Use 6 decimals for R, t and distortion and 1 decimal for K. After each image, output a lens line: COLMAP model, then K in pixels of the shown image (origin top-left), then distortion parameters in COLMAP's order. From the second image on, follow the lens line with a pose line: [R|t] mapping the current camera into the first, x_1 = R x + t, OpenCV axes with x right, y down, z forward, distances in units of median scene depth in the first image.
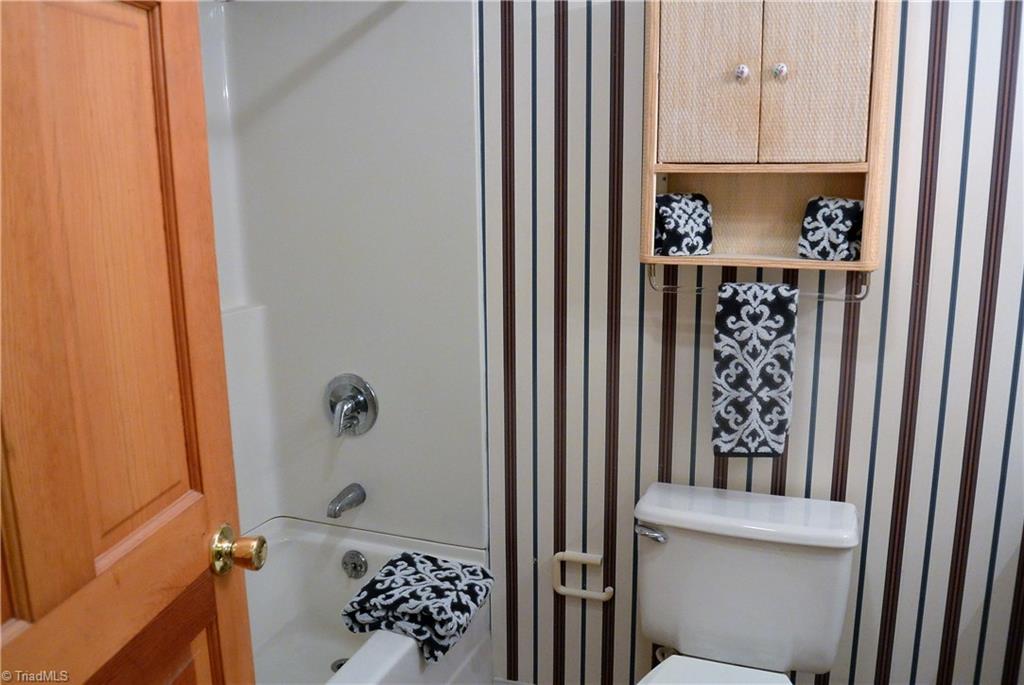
lens RADIAL K [[815.7, 0, 513.2], [0, 815.7, 349.1], [0, 0, 1]] dist [-0.076811, 0.023894]
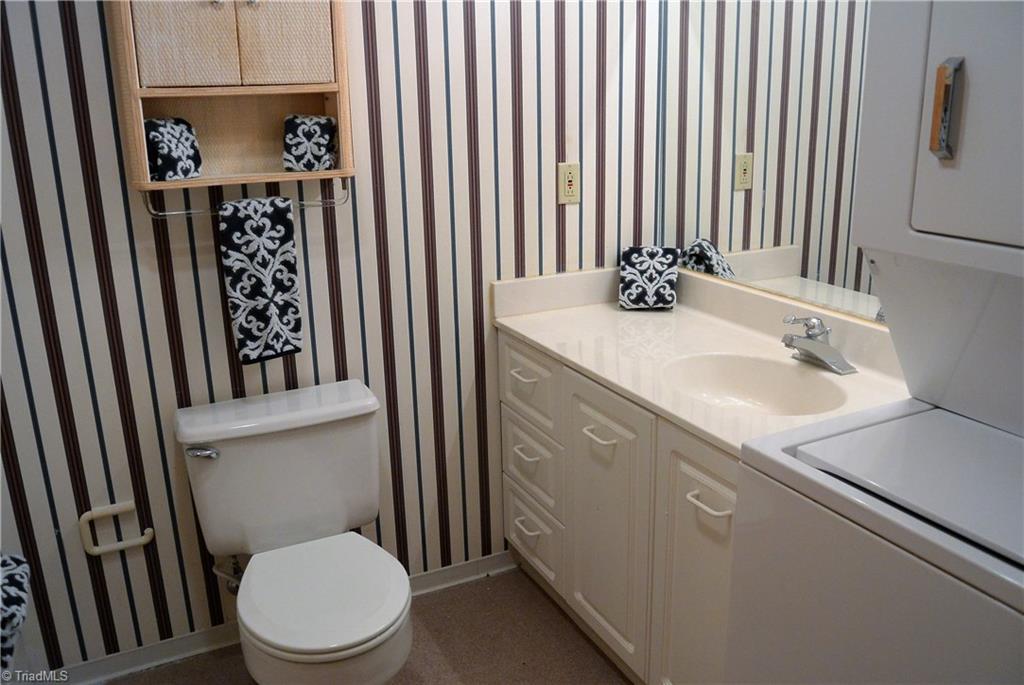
lens RADIAL K [[815.7, 0, 514.4], [0, 815.7, 337.6], [0, 0, 1]] dist [-0.076811, 0.023894]
pose [[0.688303, -0.212435, 0.693622, -0.242324], [0.161554, 0.977037, 0.138921, 0.006353], [-0.707206, 0.016437, 0.706817, -0.004134]]
